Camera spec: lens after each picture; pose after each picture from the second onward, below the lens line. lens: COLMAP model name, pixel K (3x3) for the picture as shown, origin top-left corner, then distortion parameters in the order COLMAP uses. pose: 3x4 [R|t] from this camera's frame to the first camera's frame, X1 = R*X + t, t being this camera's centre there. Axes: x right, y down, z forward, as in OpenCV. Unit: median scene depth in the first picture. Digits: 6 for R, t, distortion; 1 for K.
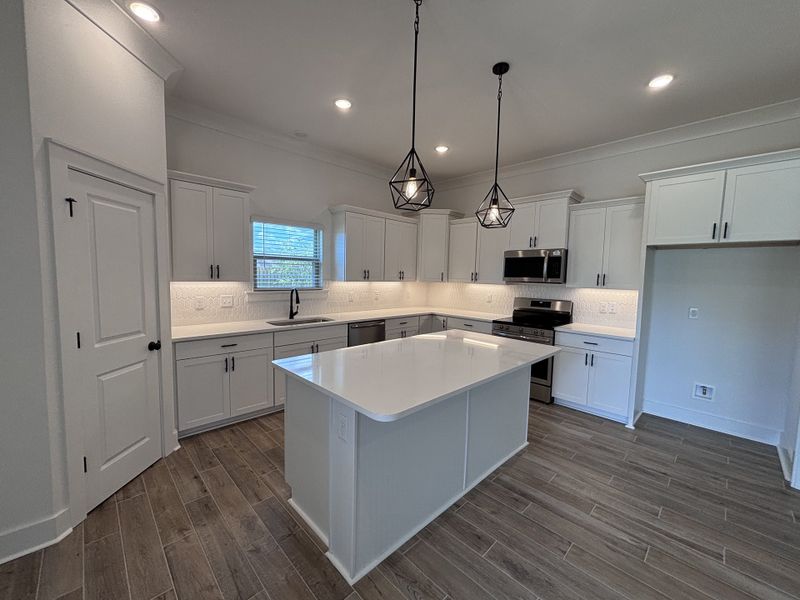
lens RADIAL K [[325.0, 0, 399.6], [0, 325.0, 298.0], [0, 0, 1]] dist [0.007563, -0.000455]
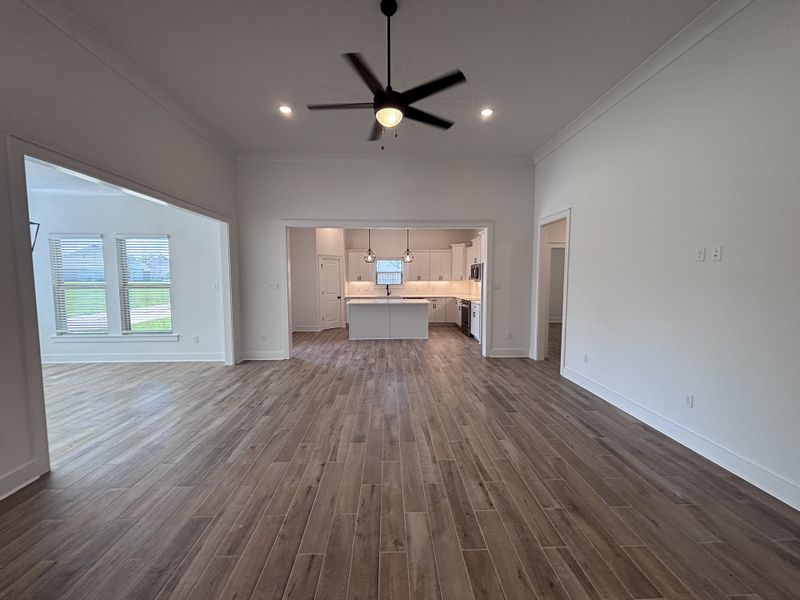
lens RADIAL K [[325.0, 0, 399.4], [0, 325.0, 298.7], [0, 0, 1]] dist [0.007563, -0.000455]
pose [[0.734966, 0.020493, -0.677794, 1.894531], [-0.031837, 0.999484, -0.004303, 0.121264], [0.677356, 0.024741, 0.735239, -1.074445]]
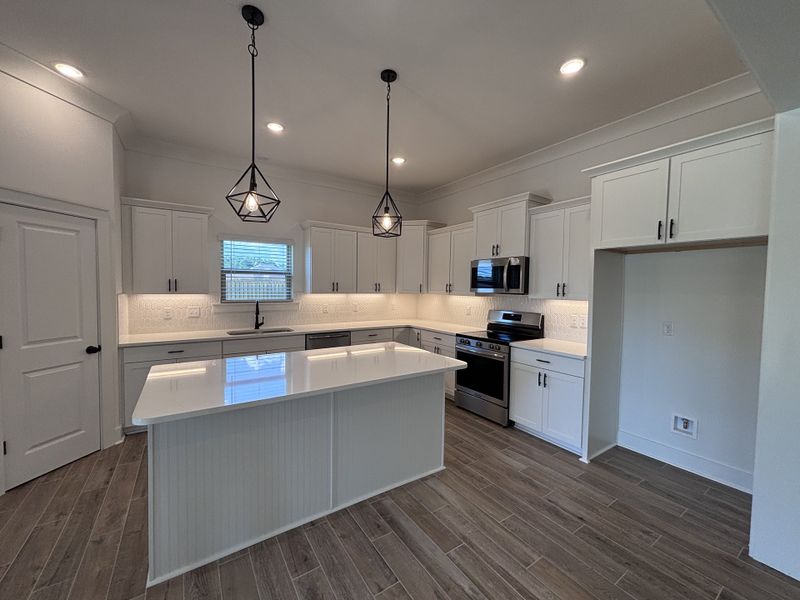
lens RADIAL K [[325.0, 0, 400.4], [0, 325.0, 297.6], [0, 0, 1]] dist [0.007563, -0.000455]
pose [[0.981745, -0.004005, -0.190158, 0.417120], [-0.004182, 0.999082, -0.042631, 0.006265], [0.190154, 0.042648, 0.980828, 0.053037]]
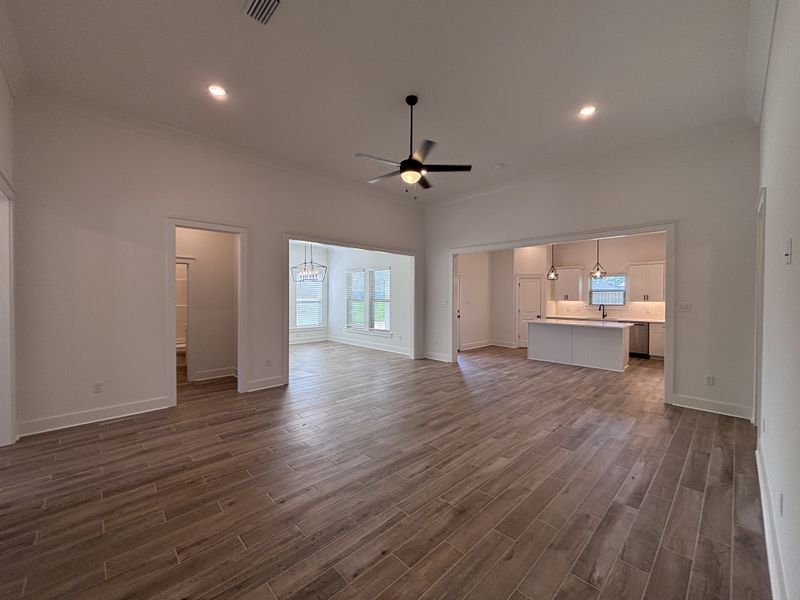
lens RADIAL K [[325.0, 0, 399.1], [0, 325.0, 298.7], [0, 0, 1]] dist [0.007563, -0.000455]
pose [[-0.014165, -0.015439, -0.999780, 2.440425], [-0.081919, 0.996537, -0.014228, 0.100001], [0.996538, 0.081699, -0.015381, -0.475391]]
